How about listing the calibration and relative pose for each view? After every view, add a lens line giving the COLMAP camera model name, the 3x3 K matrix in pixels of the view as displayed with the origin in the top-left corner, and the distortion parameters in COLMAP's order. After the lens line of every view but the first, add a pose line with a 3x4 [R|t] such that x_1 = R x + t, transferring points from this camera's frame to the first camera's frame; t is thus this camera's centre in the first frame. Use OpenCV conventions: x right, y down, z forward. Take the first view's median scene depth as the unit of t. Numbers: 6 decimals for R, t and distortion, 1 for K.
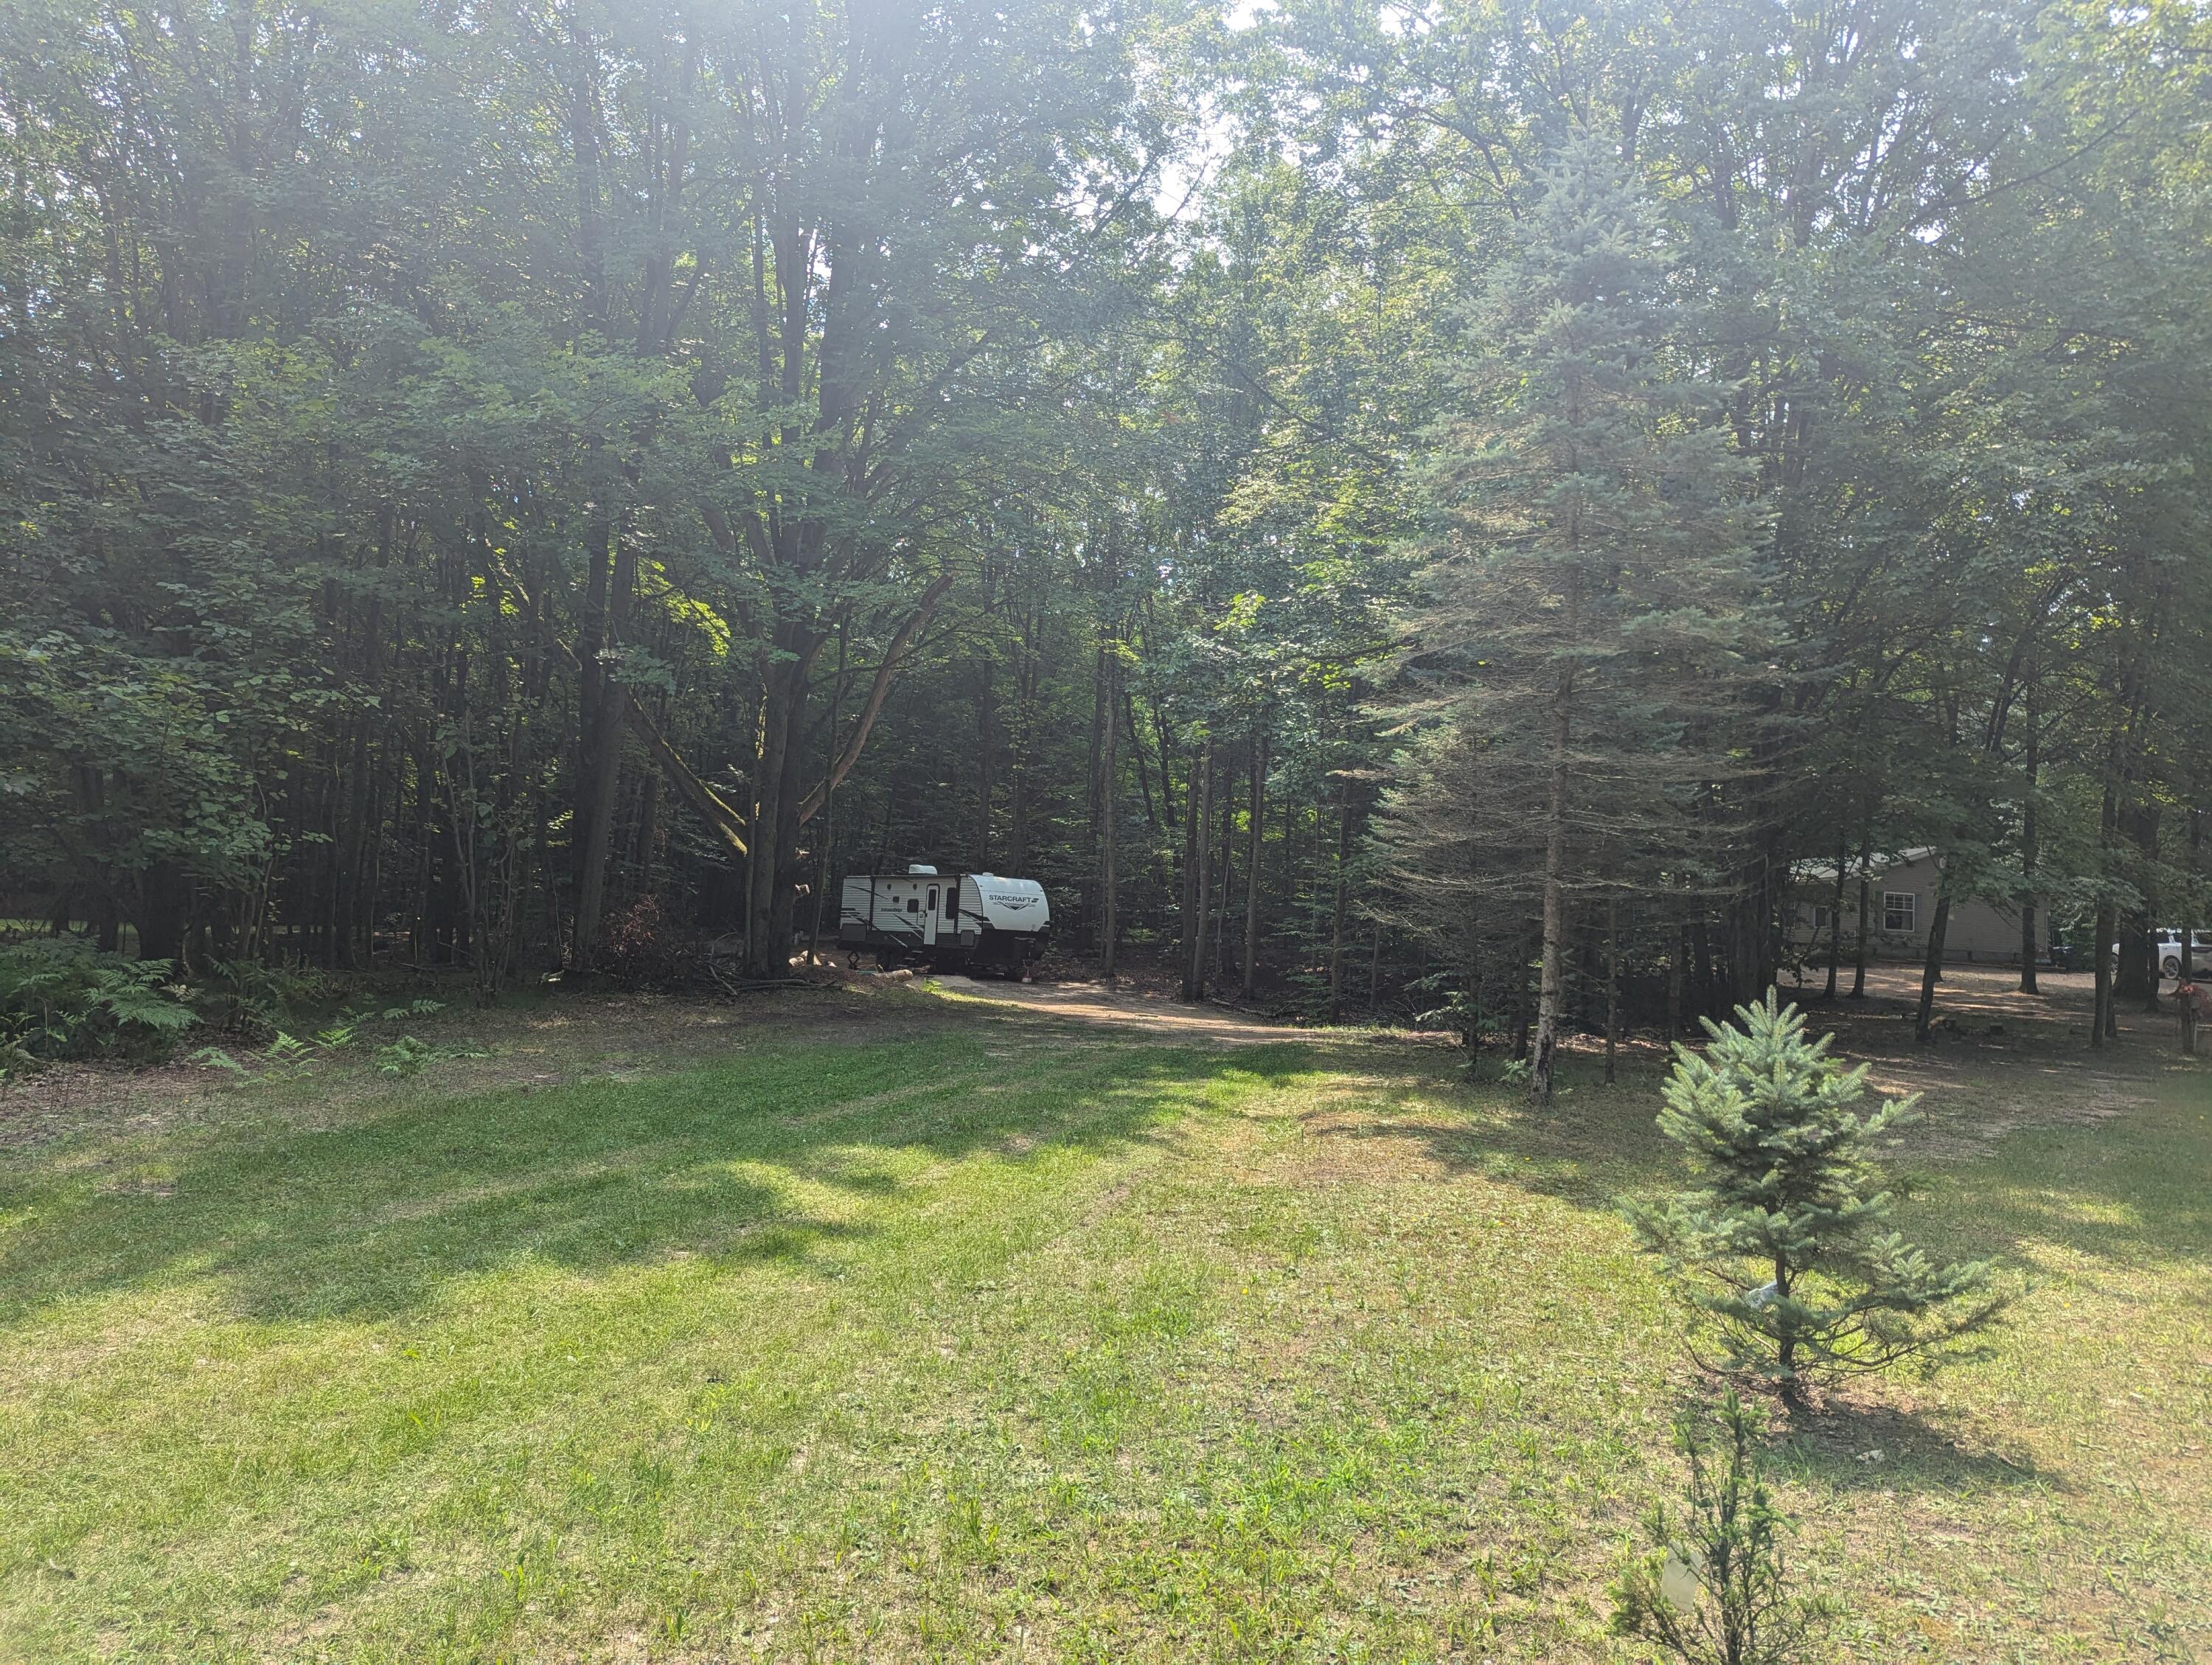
lens RADIAL K [[1535.2, 0, 1103.6], [0, 1535.2, 837.8], [0, 0, 1]] dist [0.056302, -0.032670]
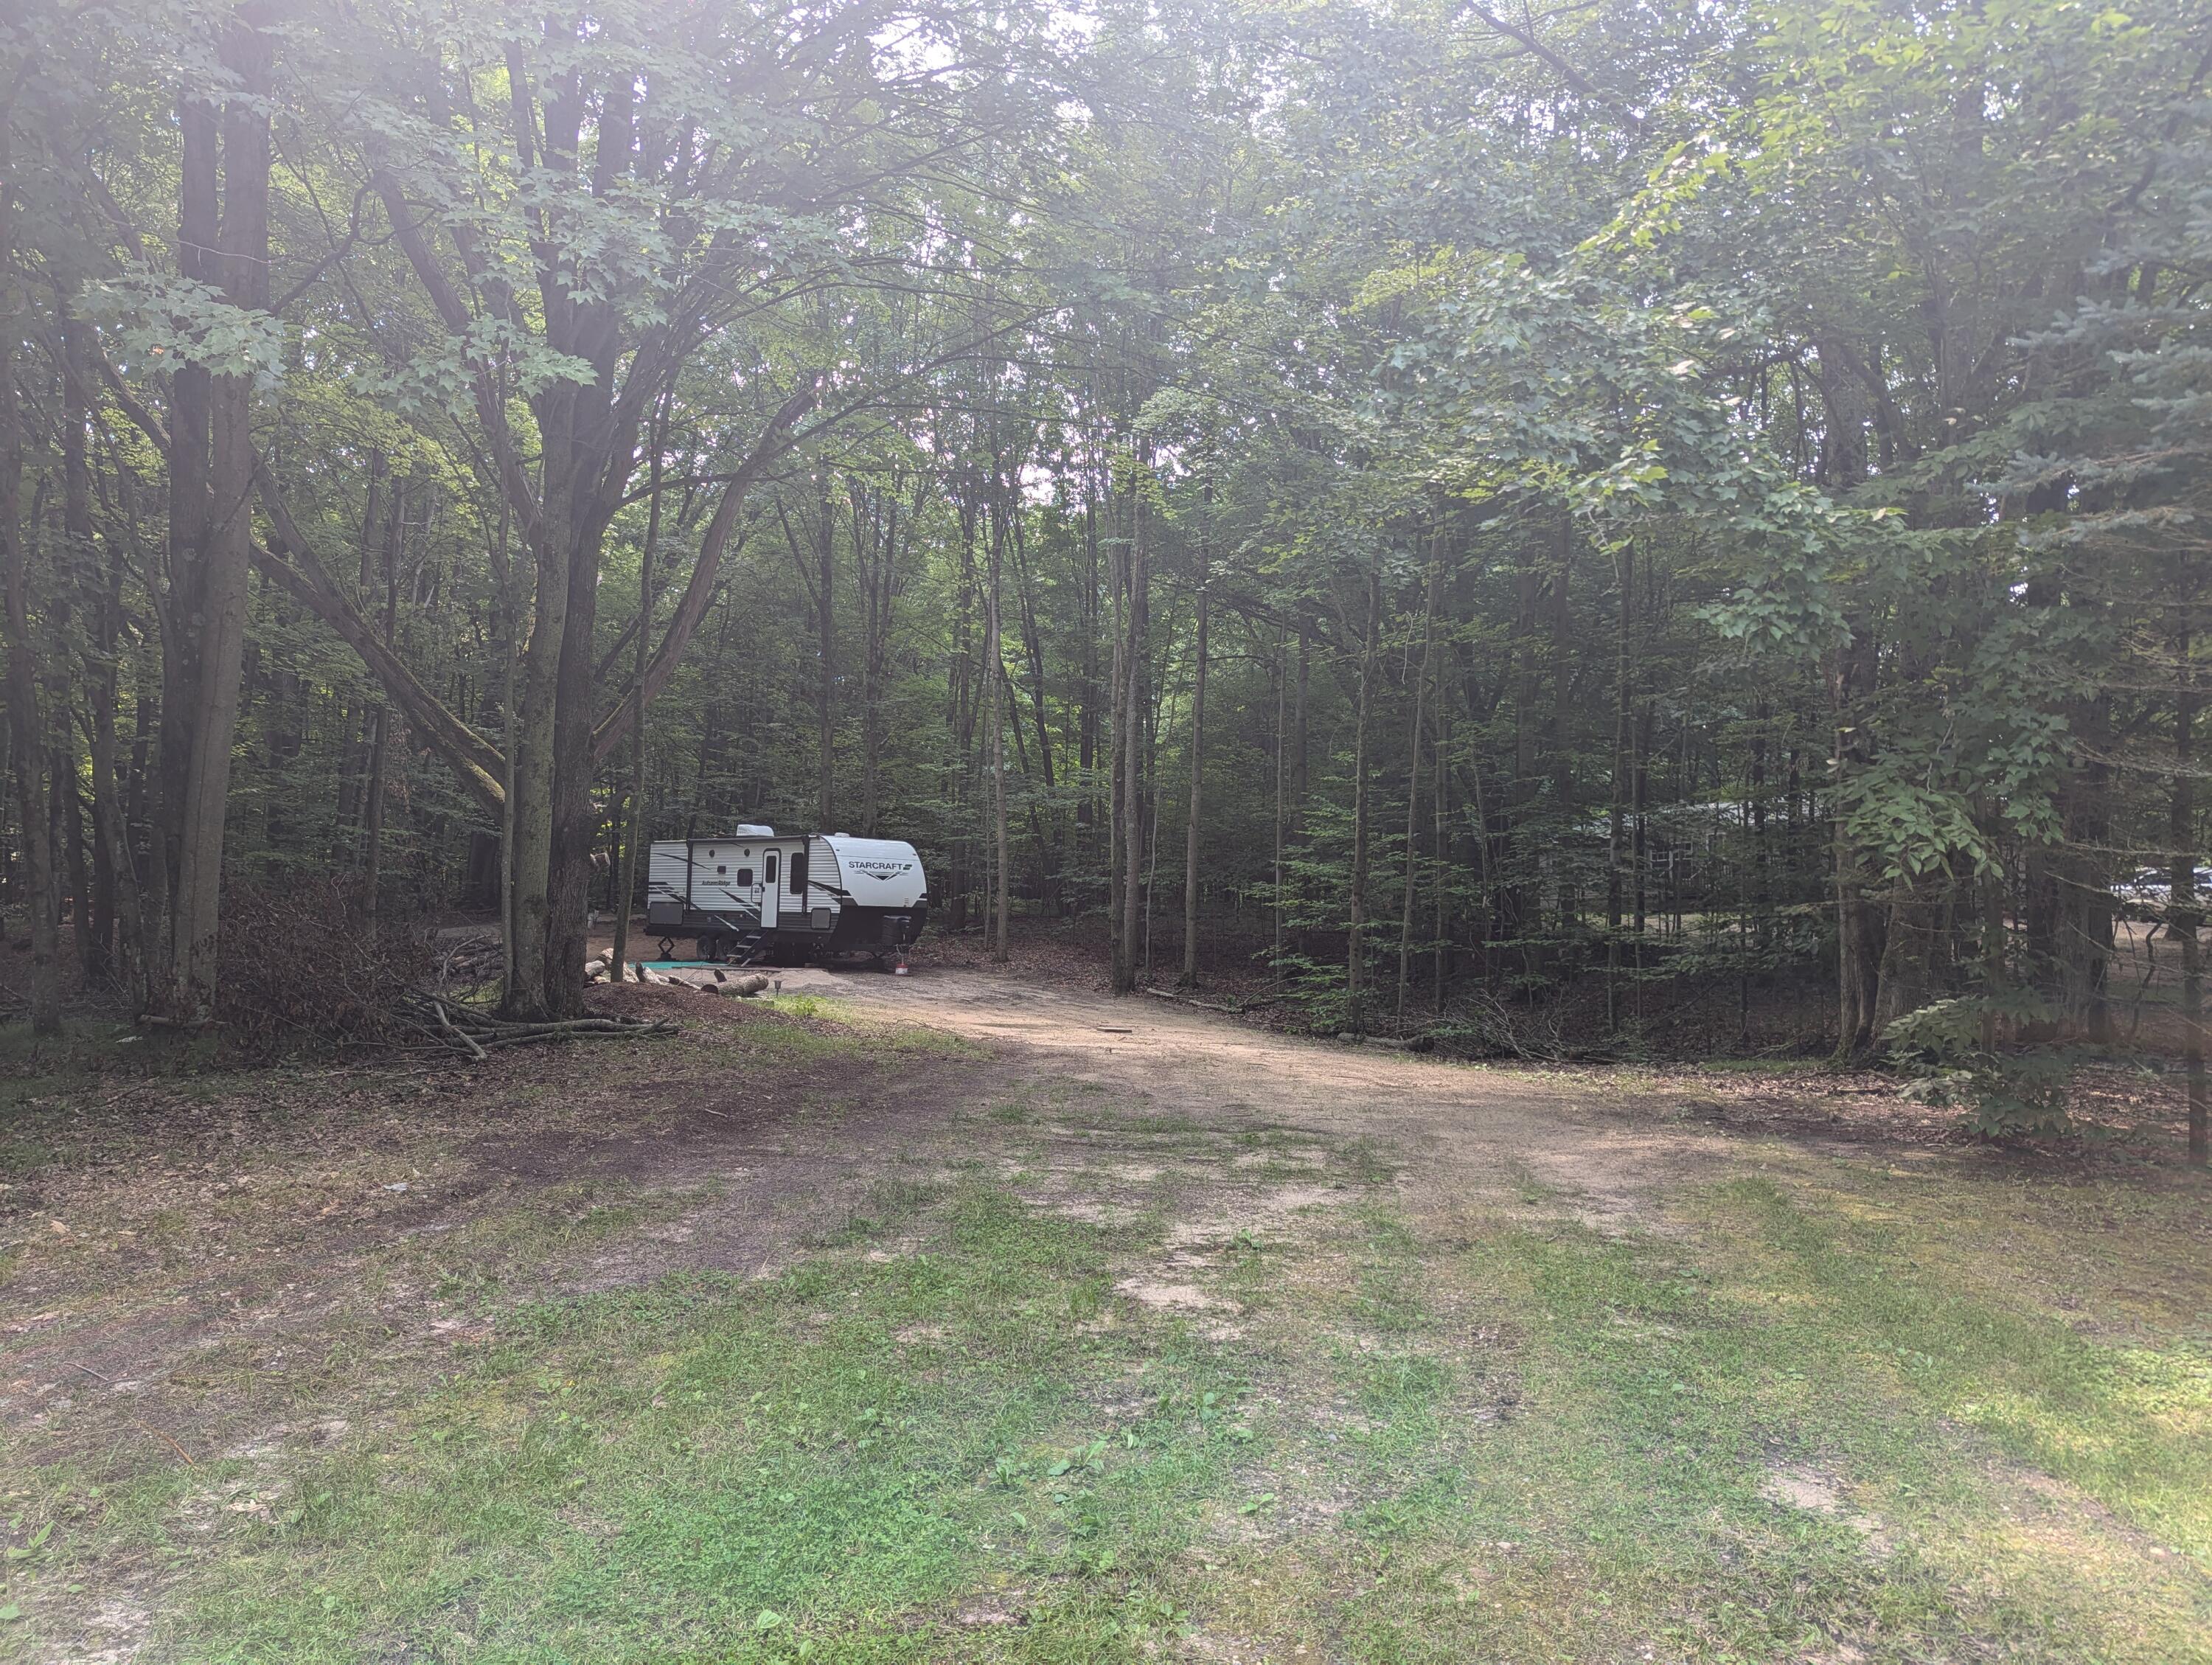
lens RADIAL K [[1535.2, 0, 1109.0], [0, 1535.2, 828.5], [0, 0, 1]] dist [0.056302, -0.032670]
pose [[0.991305, -0.017604, 0.130405, -0.043832], [0.015111, 0.999684, 0.020082, 0.006766], [-0.130717, -0.017937, 0.991257, 0.209937]]
